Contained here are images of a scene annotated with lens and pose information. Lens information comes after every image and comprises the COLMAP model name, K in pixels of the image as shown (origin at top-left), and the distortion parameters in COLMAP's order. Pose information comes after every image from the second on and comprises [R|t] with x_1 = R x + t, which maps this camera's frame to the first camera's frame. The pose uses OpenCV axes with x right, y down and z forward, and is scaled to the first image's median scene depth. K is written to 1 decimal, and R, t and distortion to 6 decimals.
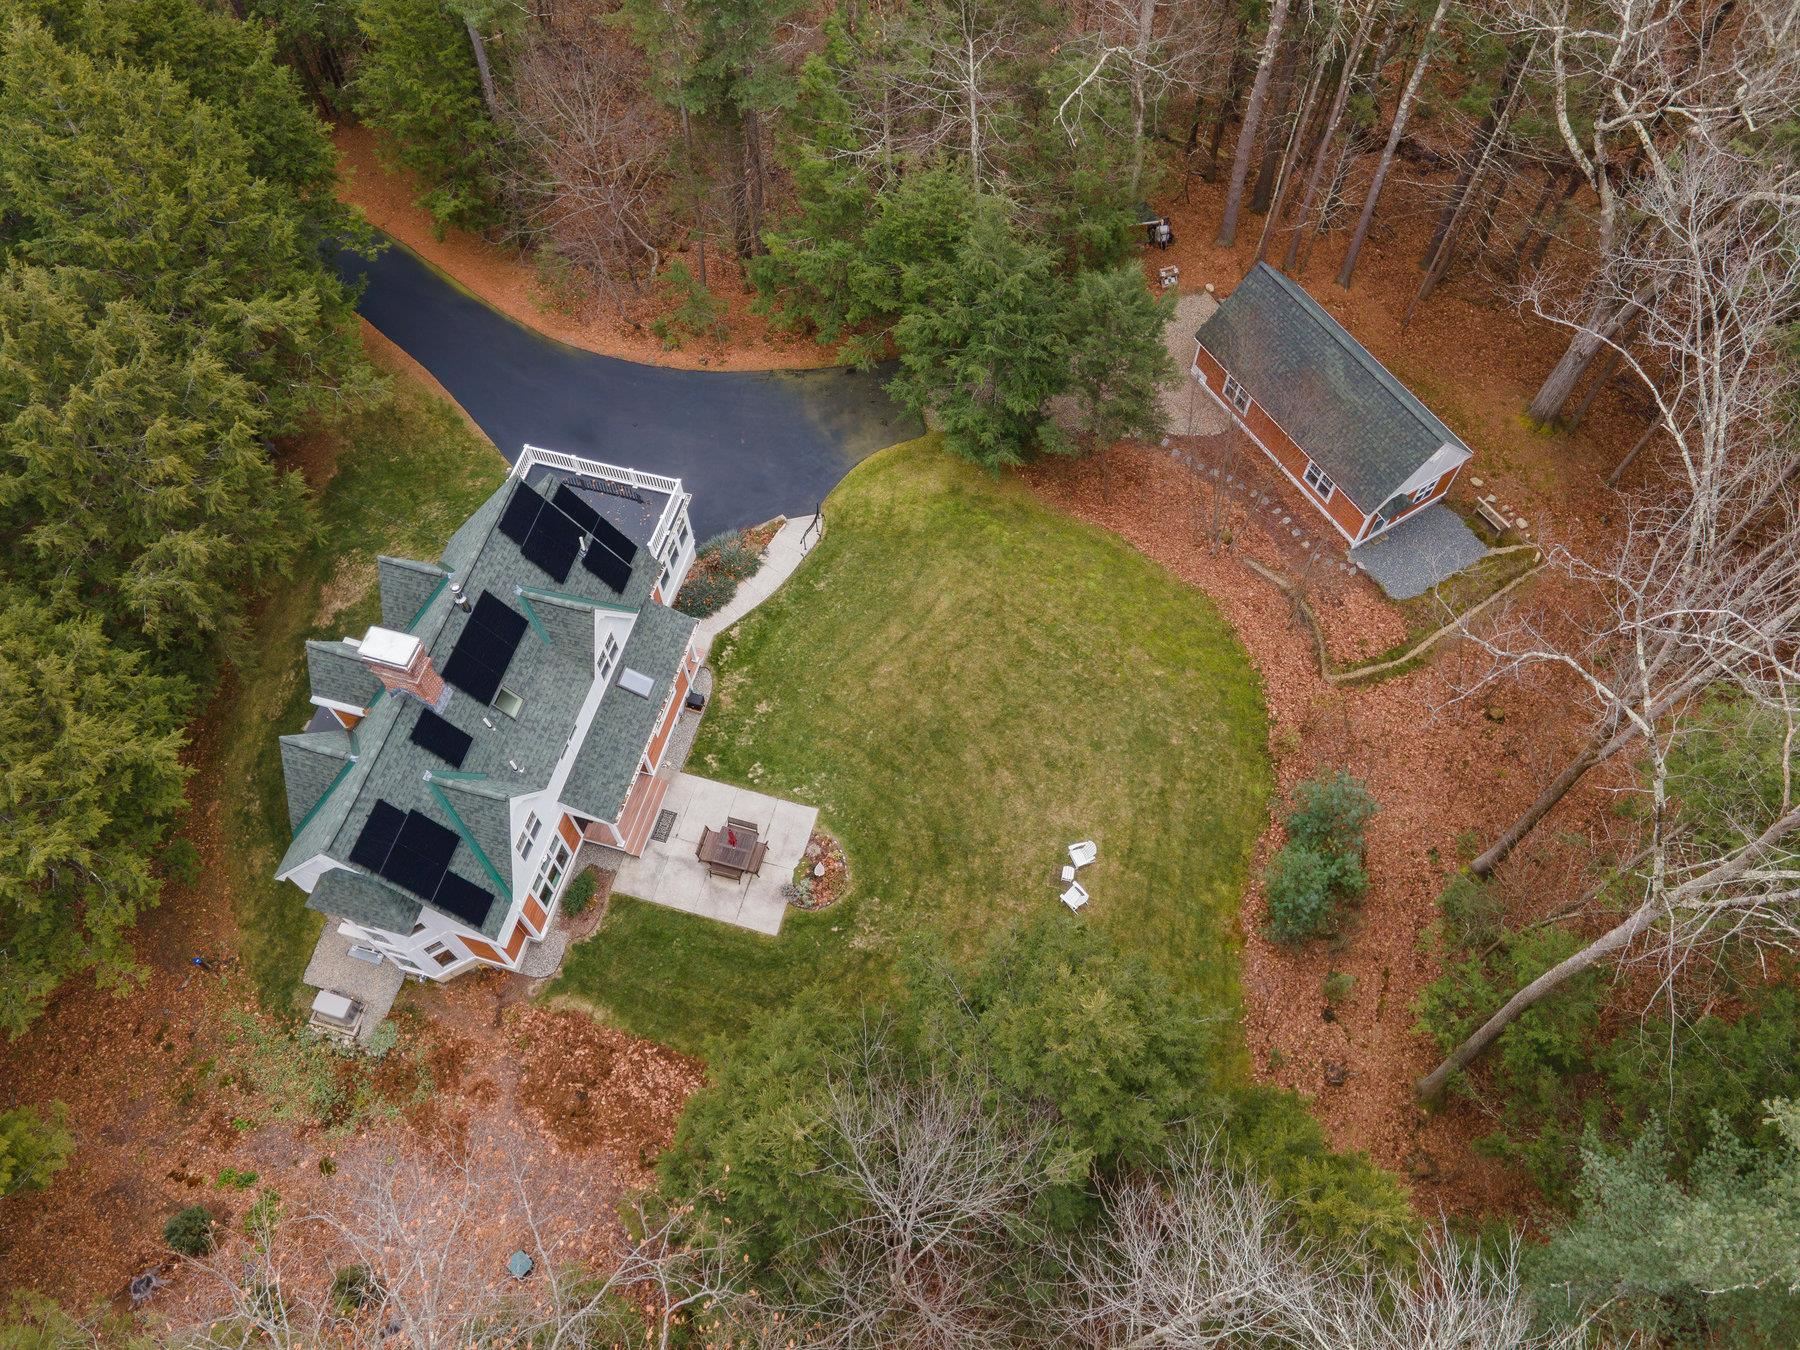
lens RADIAL K [[1331.8, 0, 888.8], [0, 1331.8, 665.4], [0, 0, 1]] dist [-0.002446, -0.002684]
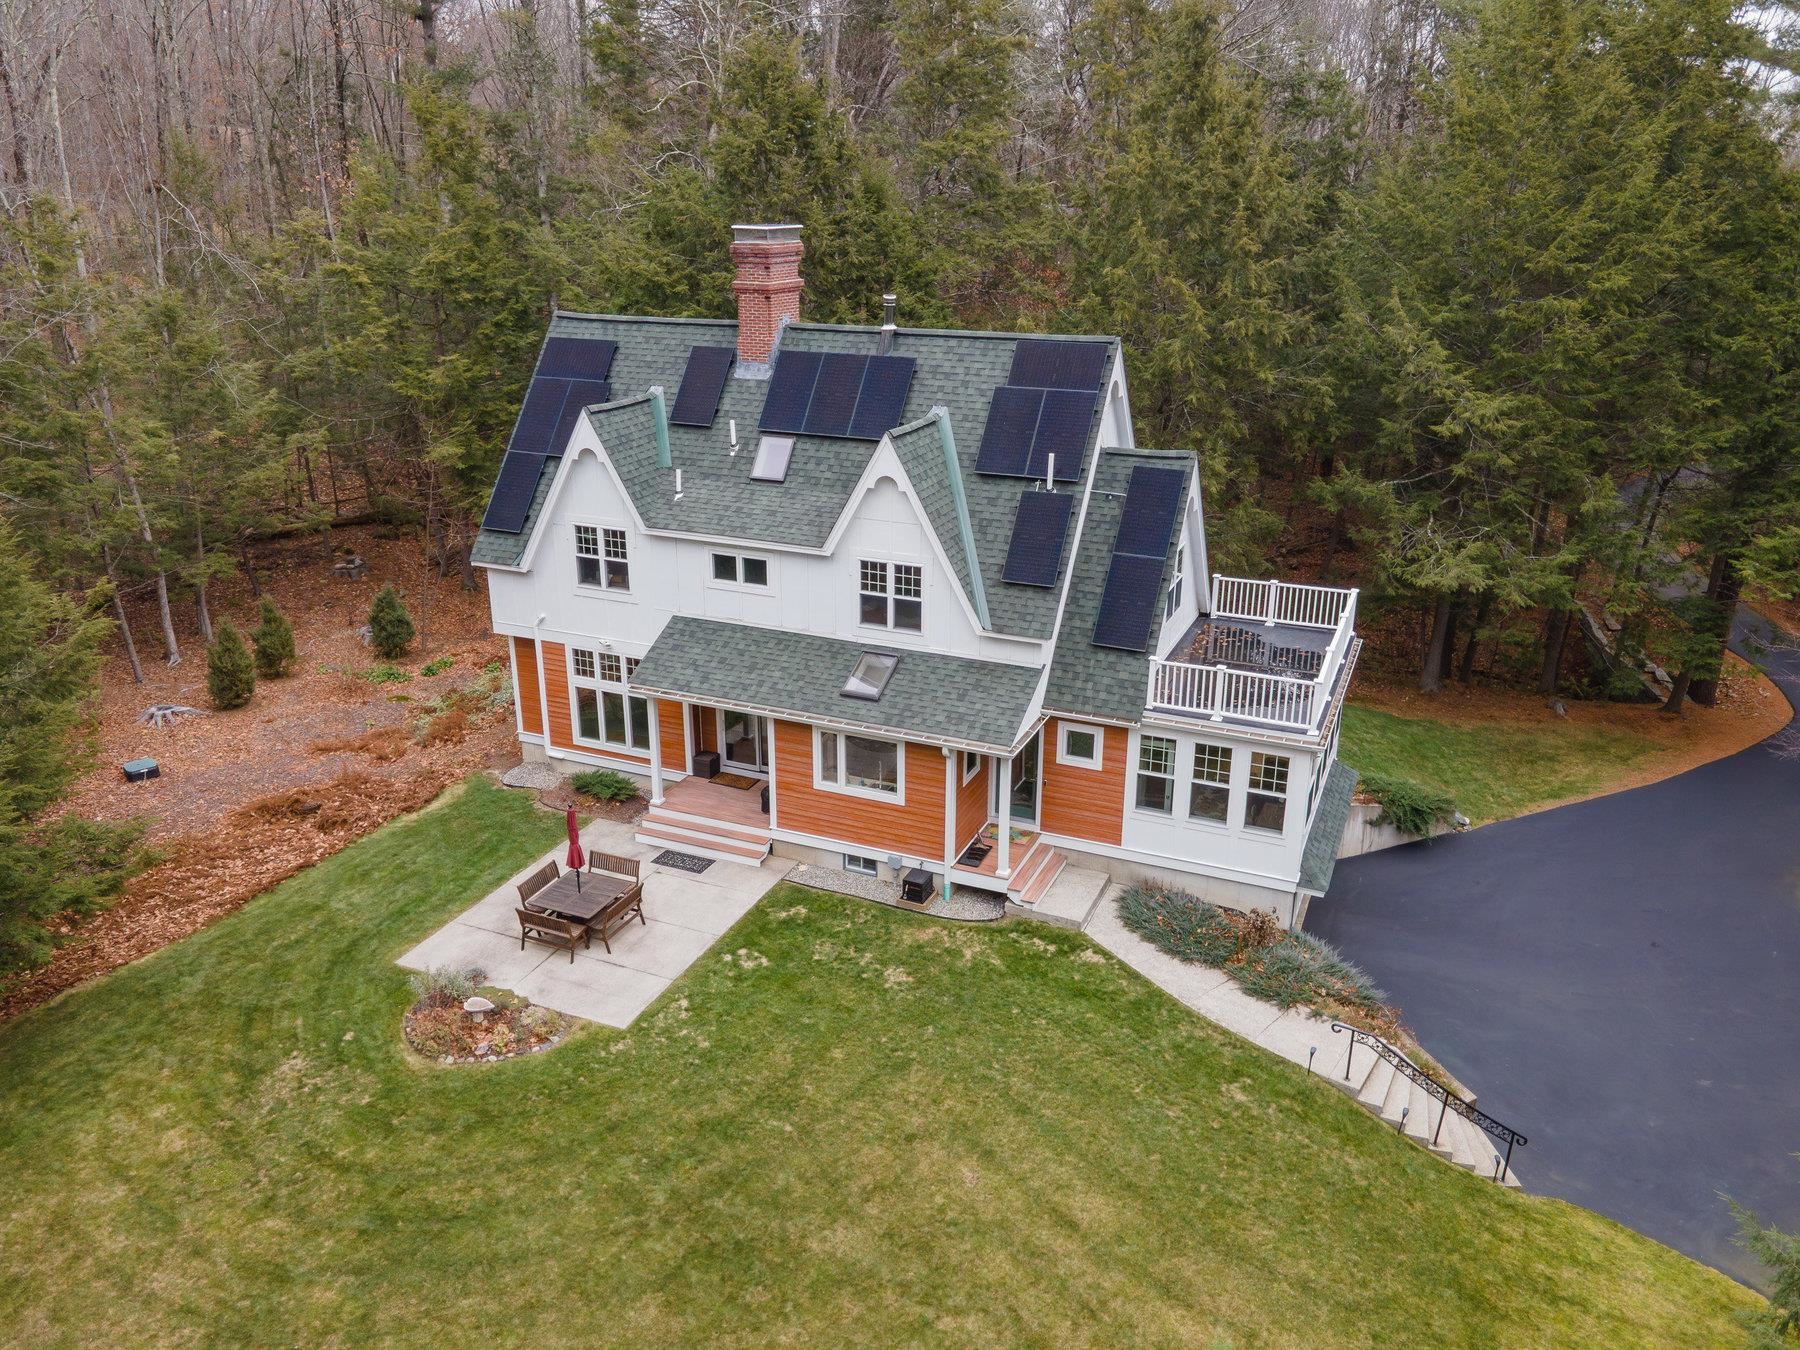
lens RADIAL K [[1331.8, 0, 888.8], [0, 1331.8, 665.4], [0, 0, 1]] dist [-0.002446, -0.002684]
pose [[-0.141773, 0.341218, -0.929231, 0.306682], [-0.868814, 0.406984, 0.282002, -0.144201], [0.474407, 0.847310, 0.238756, 0.824632]]
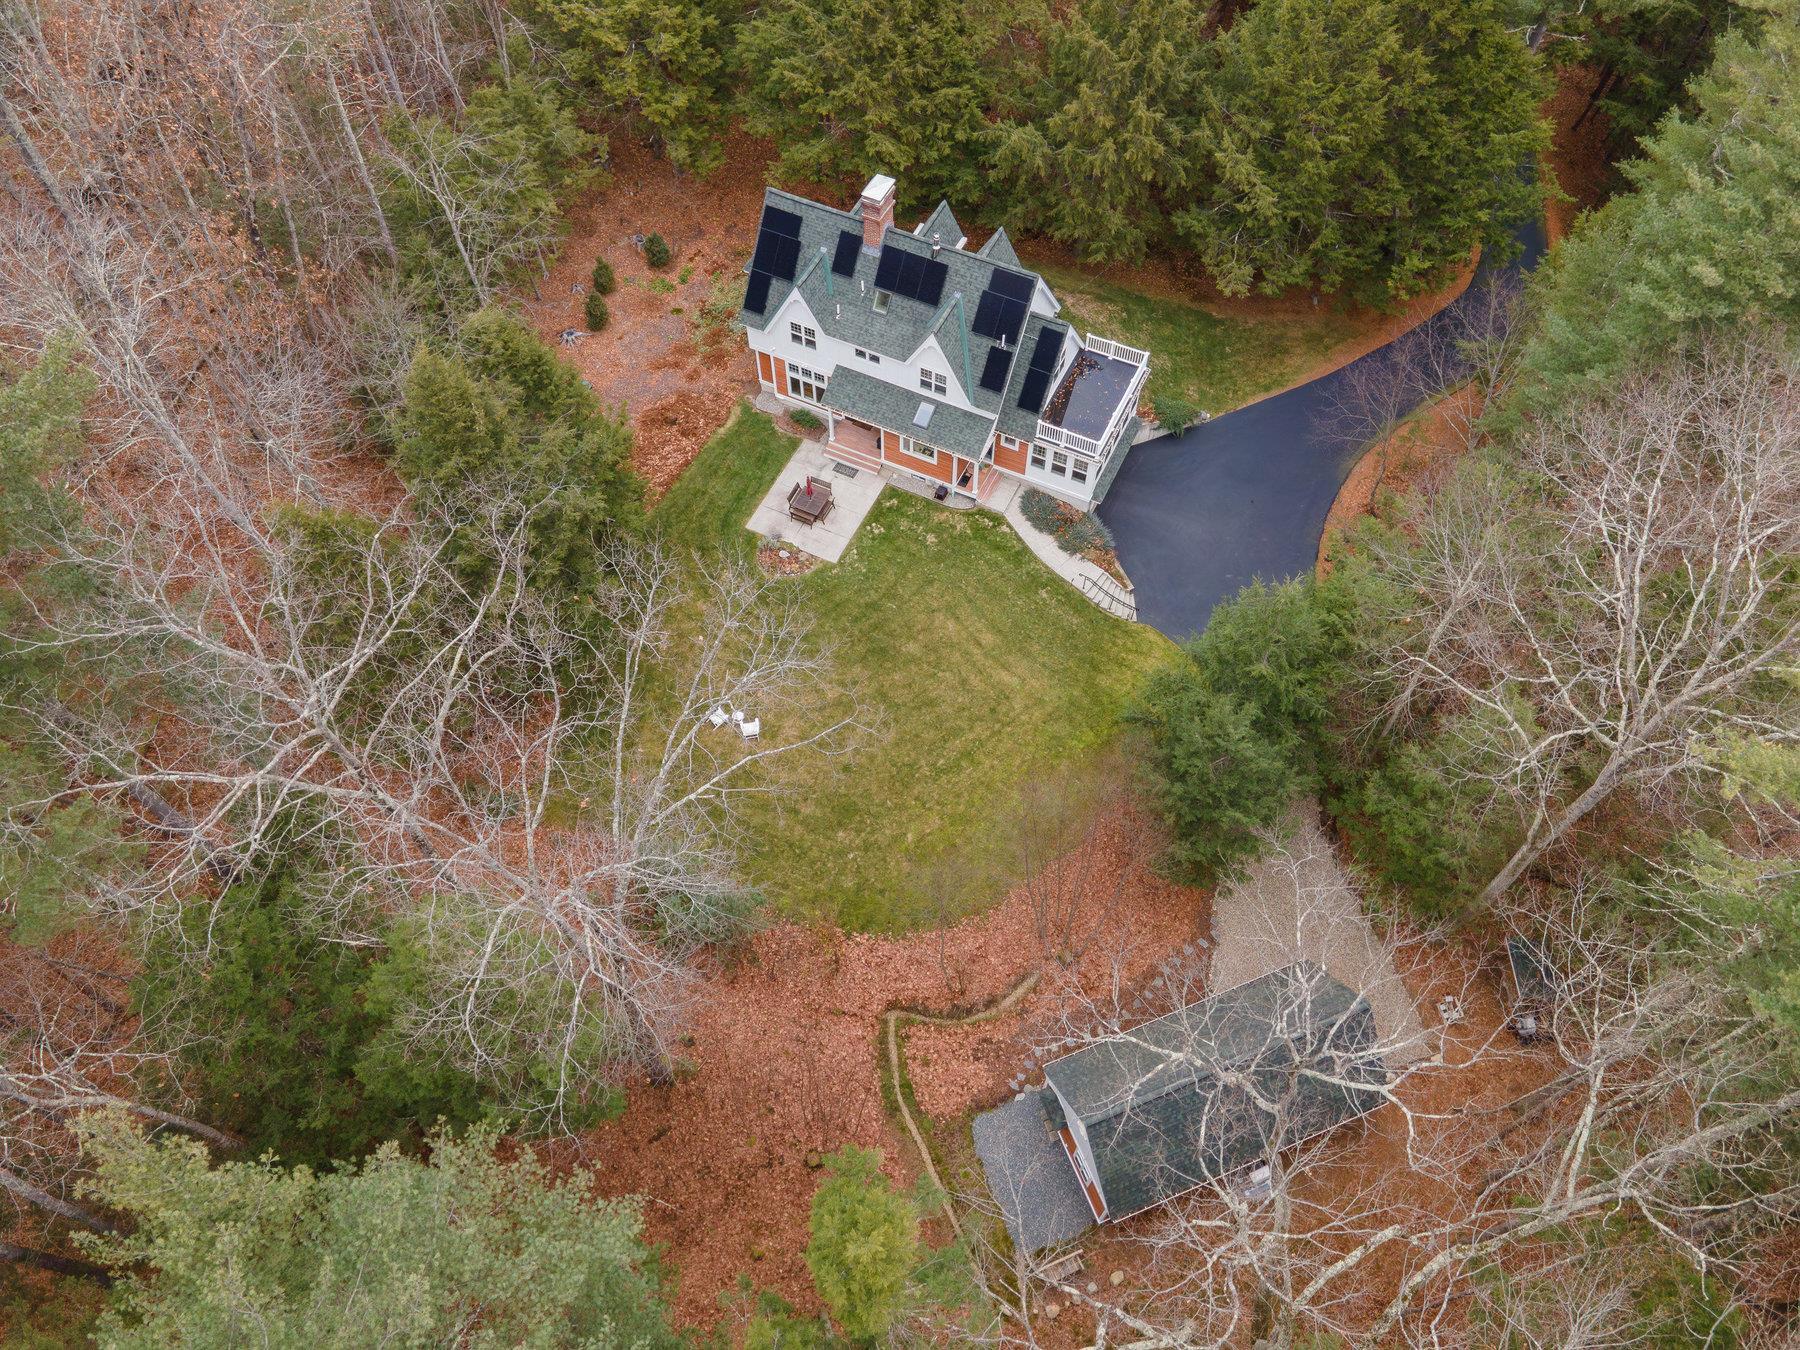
lens RADIAL K [[1331.8, 0, 888.8], [0, 1331.8, 665.4], [0, 0, 1]] dist [-0.002446, -0.002684]
pose [[-0.179546, 0.841692, -0.509233, 0.671492], [-0.857982, 0.119268, 0.499642, -0.563058], [0.481280, 0.526622, 0.700742, 0.172706]]
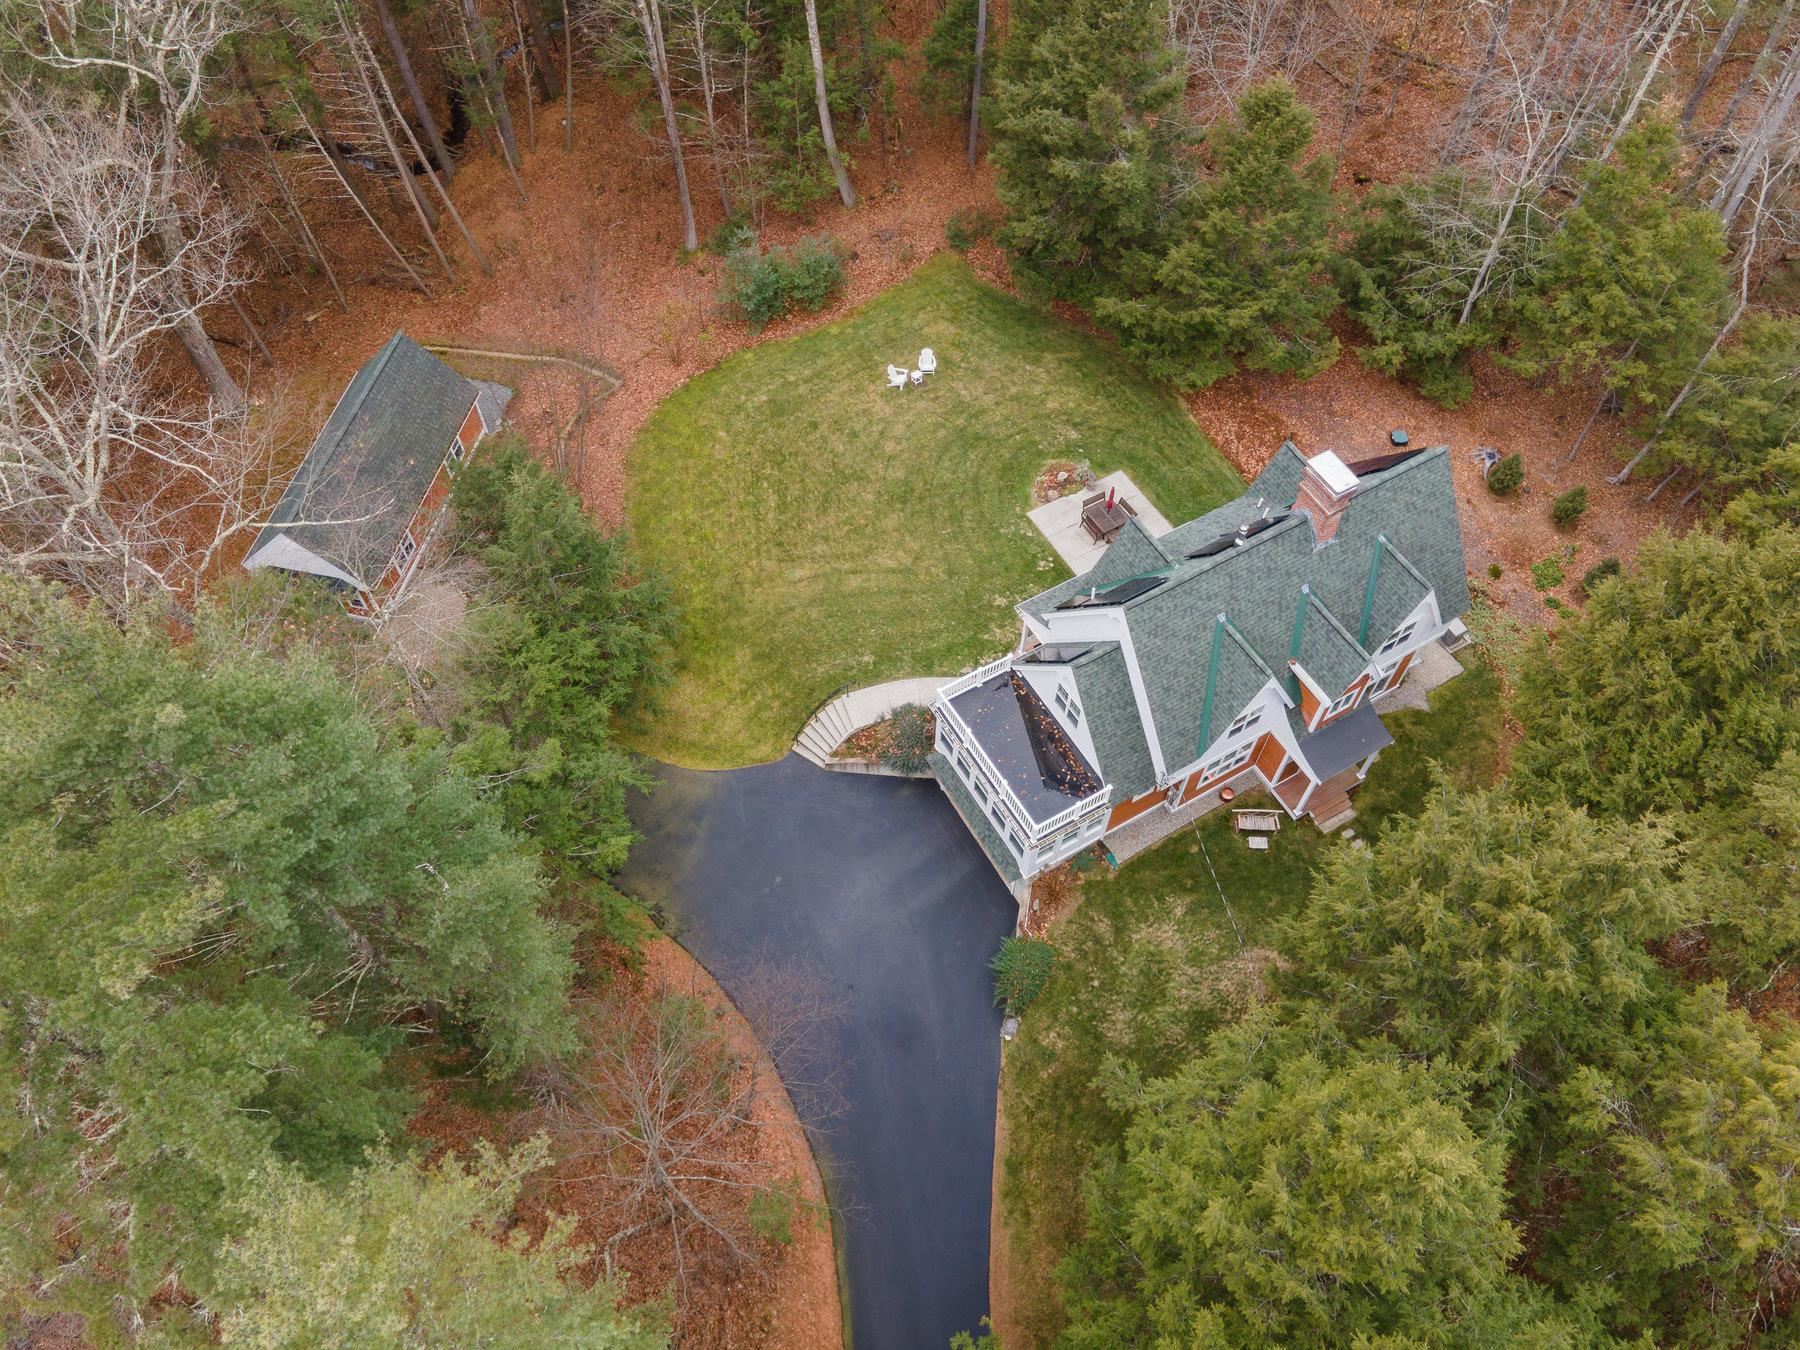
lens RADIAL K [[1331.8, 0, 888.8], [0, 1331.8, 665.4], [0, 0, 1]] dist [-0.002446, -0.002684]
pose [[-0.715035, -0.585180, 0.382478, -0.487956], [0.616885, -0.270749, 0.739018, -0.861299], [-0.328903, 0.764369, 0.554584, 0.488279]]
